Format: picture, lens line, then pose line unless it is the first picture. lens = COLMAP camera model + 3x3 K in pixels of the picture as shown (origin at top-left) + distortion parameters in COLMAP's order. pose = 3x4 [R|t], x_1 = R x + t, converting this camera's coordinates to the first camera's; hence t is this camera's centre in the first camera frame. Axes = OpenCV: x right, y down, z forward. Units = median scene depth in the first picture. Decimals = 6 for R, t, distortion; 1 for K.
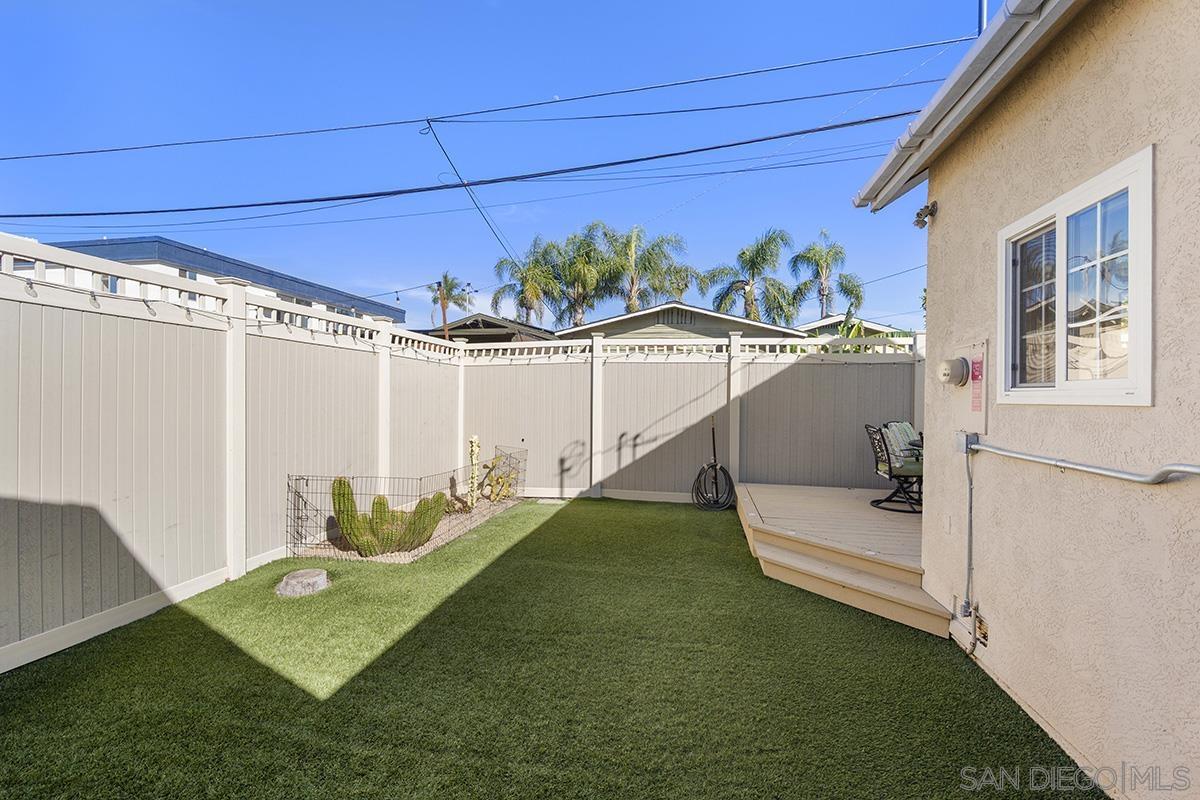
lens RADIAL K [[507.6, 0, 599.7], [0, 507.6, 396.0], [0, 0, 1]] dist [-0.002616, 0.002290]
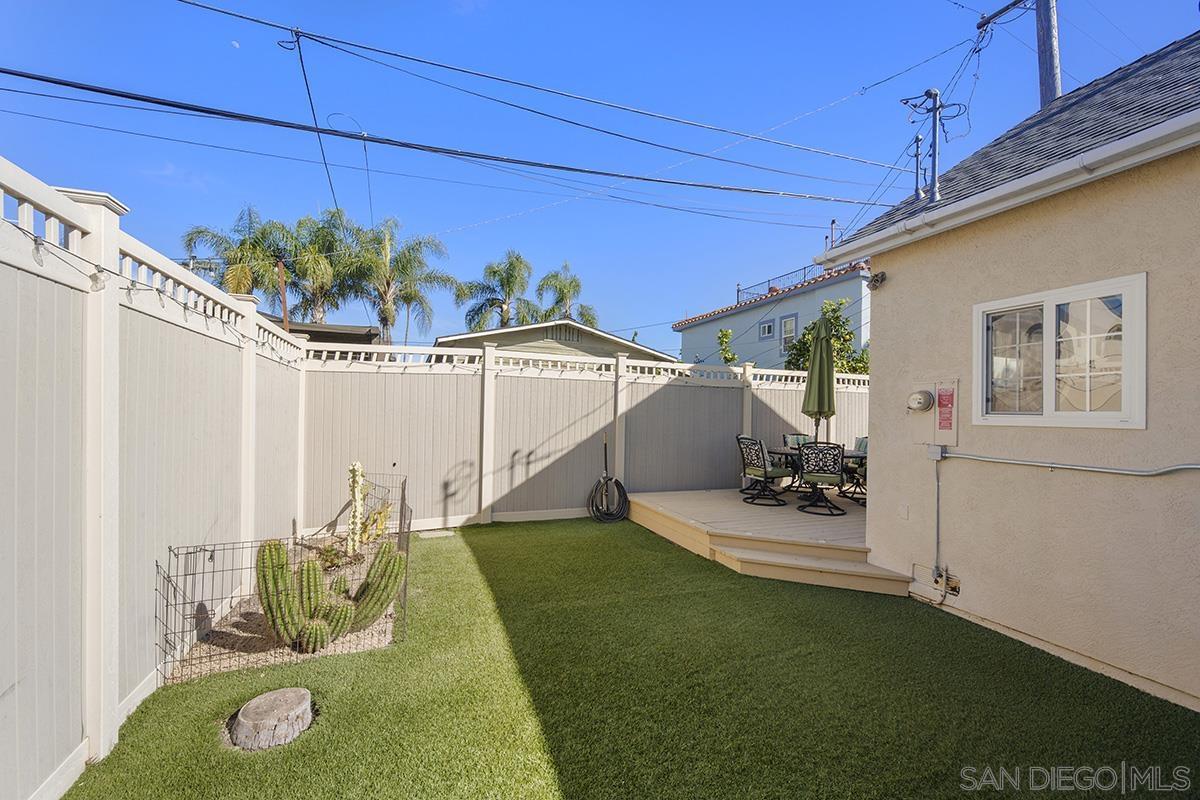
lens RADIAL K [[485.5, 0, 601.2], [0, 485.5, 408.2], [0, 0, 1]] dist [0.004399, 0.000284]
pose [[0.837797, 0.009067, 0.545907, -0.323045], [-0.010089, 0.999948, -0.001124, -0.007445], [-0.545889, -0.004566, 0.837845, 0.160325]]
